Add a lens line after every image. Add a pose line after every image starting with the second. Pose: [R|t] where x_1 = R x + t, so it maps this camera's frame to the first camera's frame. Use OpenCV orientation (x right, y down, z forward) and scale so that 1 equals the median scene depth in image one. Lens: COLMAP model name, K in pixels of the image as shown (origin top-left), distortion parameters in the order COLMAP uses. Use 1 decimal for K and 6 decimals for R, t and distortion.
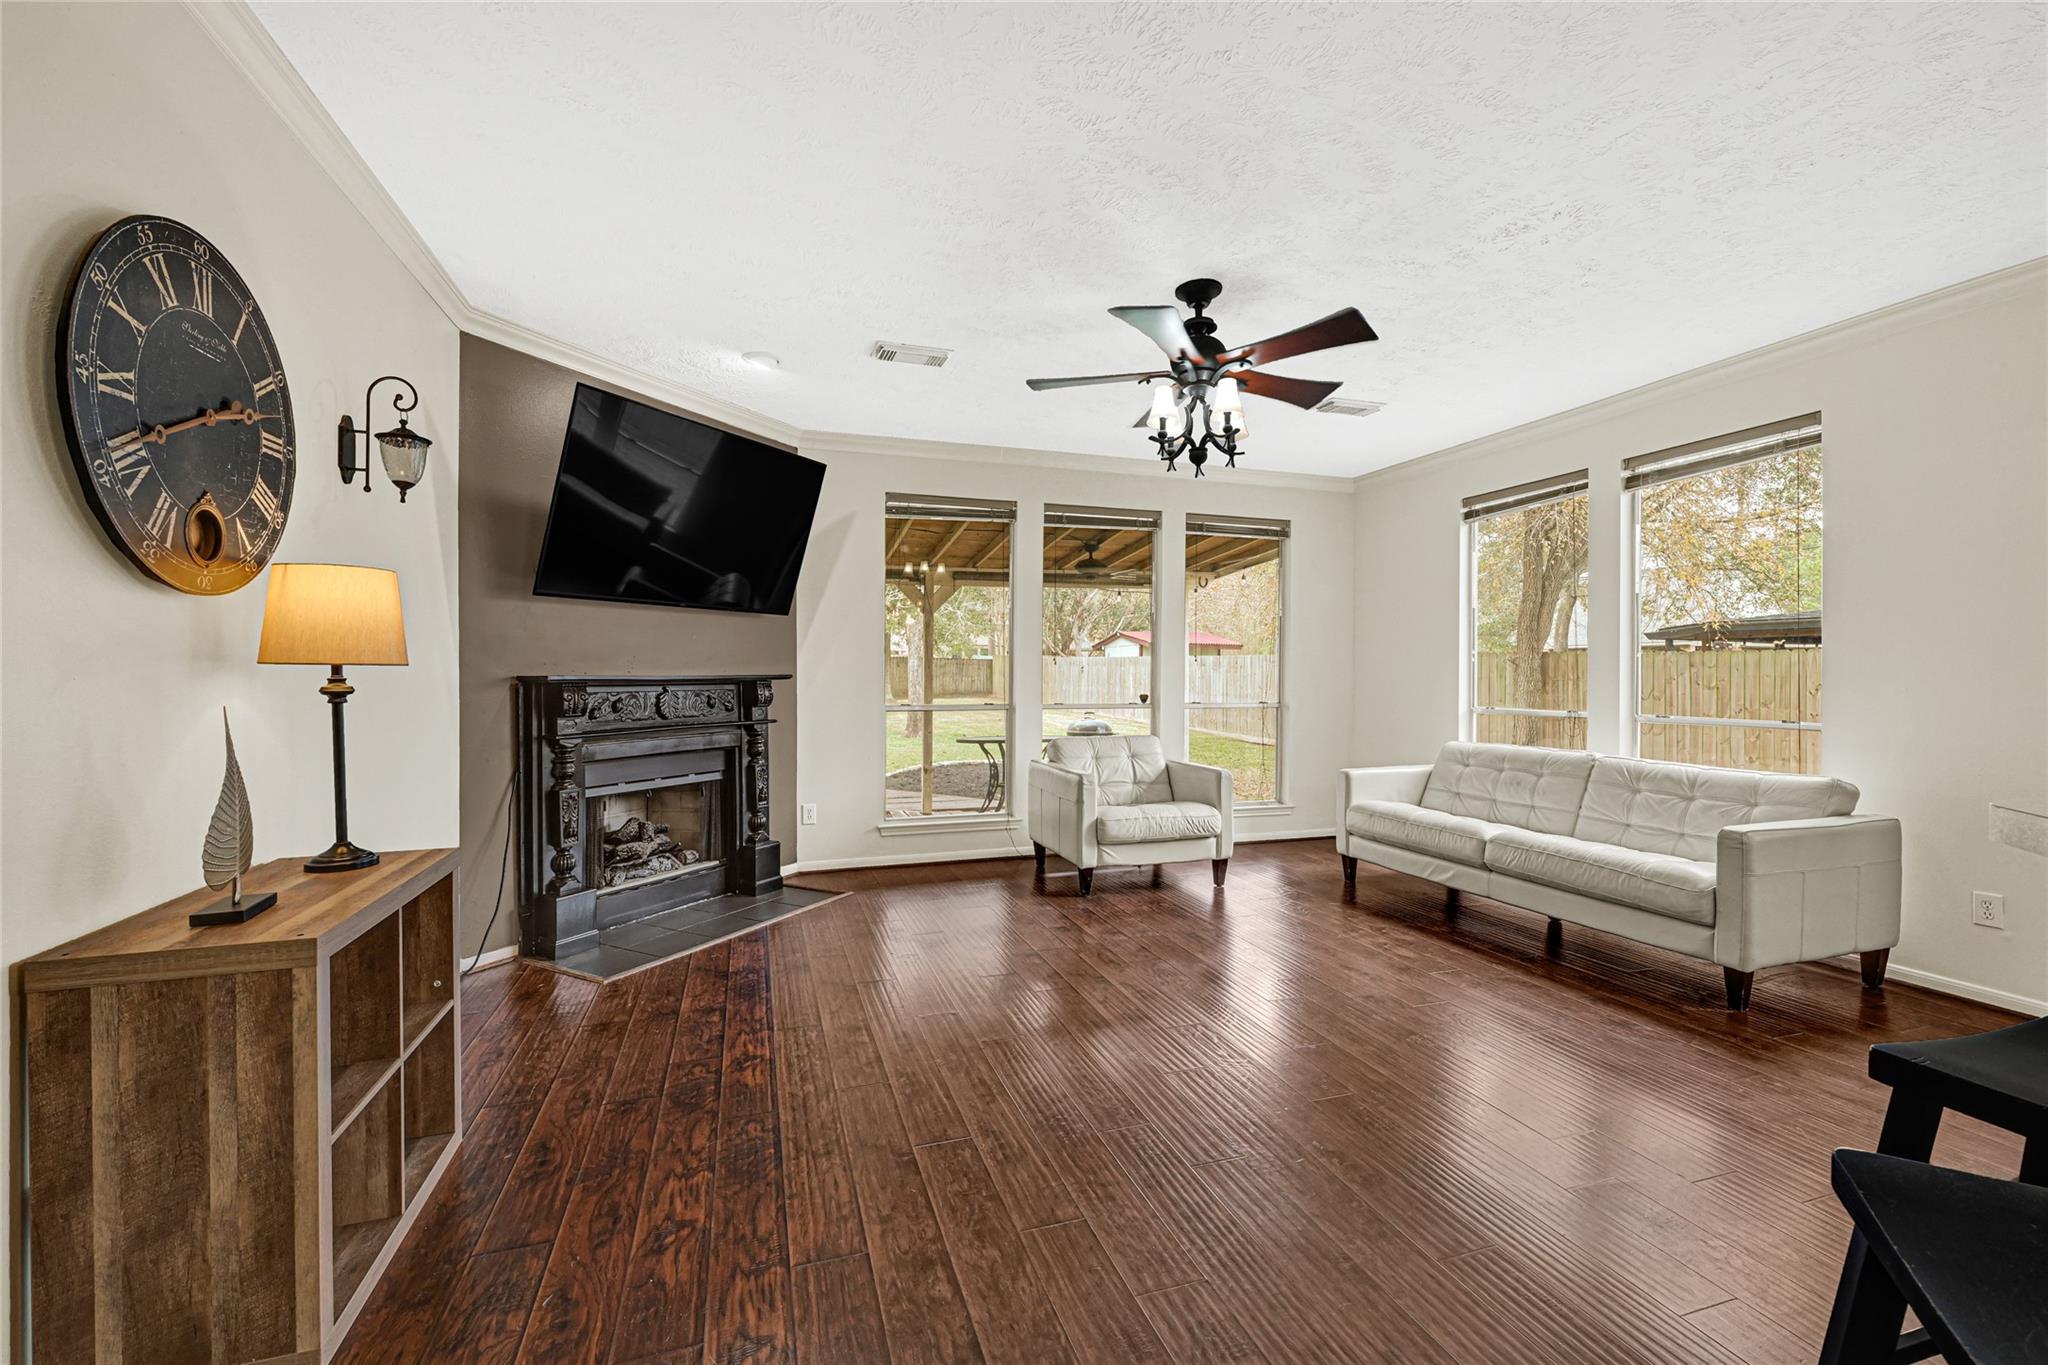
lens RADIAL K [[844.6, 0, 1014.5], [0, 844.6, 679.4], [0, 0, 1]] dist [0.001096, 0.000151]
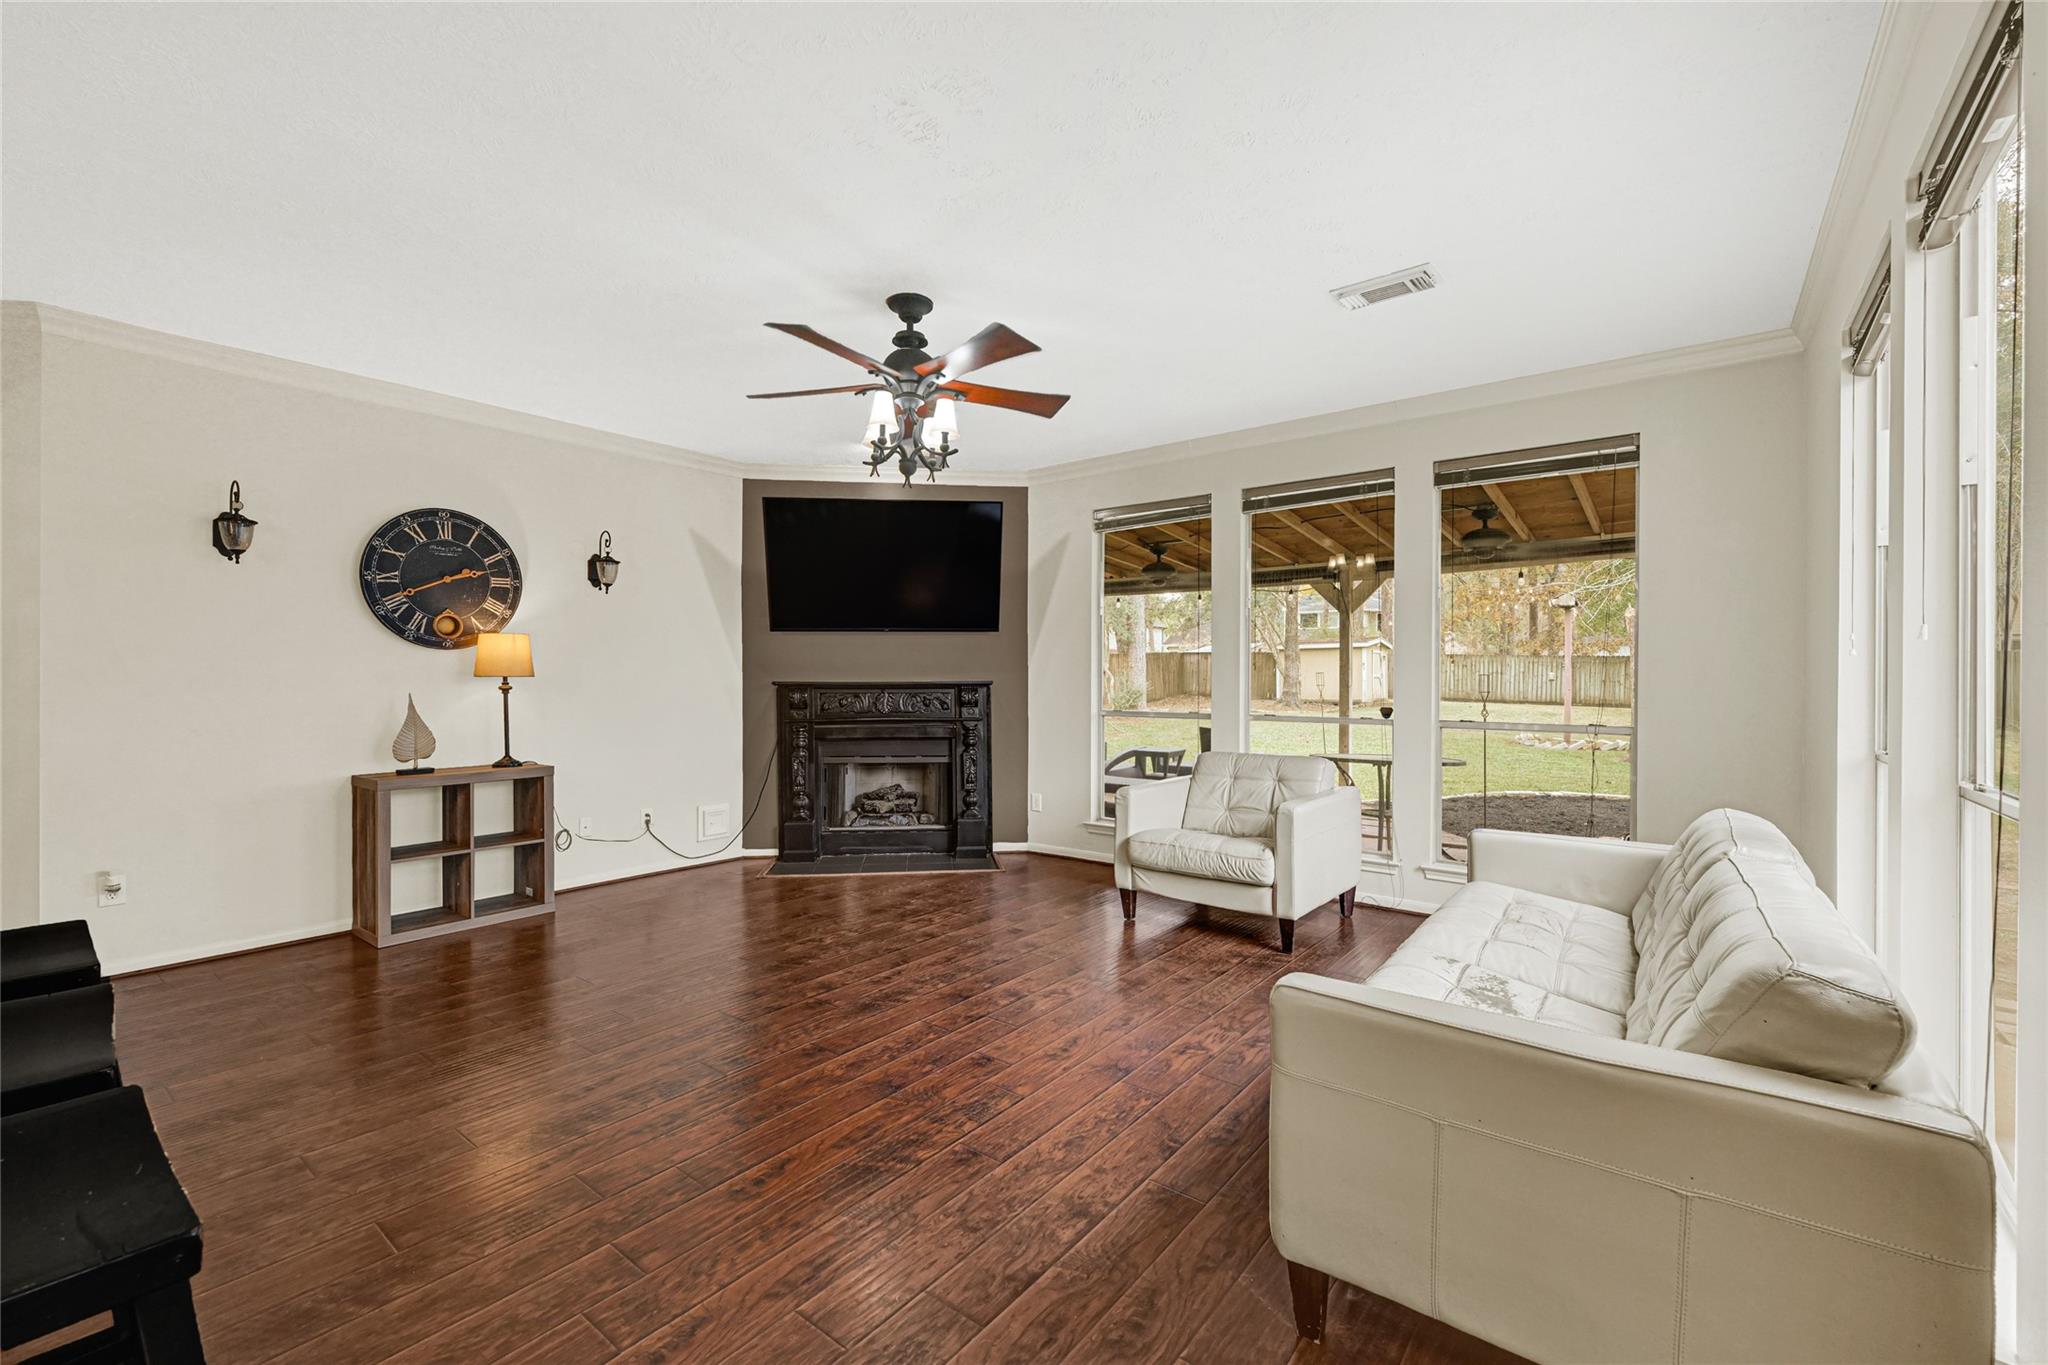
lens RADIAL K [[844.6, 0, 1014.5], [0, 844.6, 684.4], [0, 0, 1]] dist [0.001096, 0.000151]
pose [[0.559174, 0.004552, -0.829038, 0.858733], [-0.005310, 0.999984, 0.001910, -0.003809], [0.829033, 0.003334, 0.559189, 0.408577]]
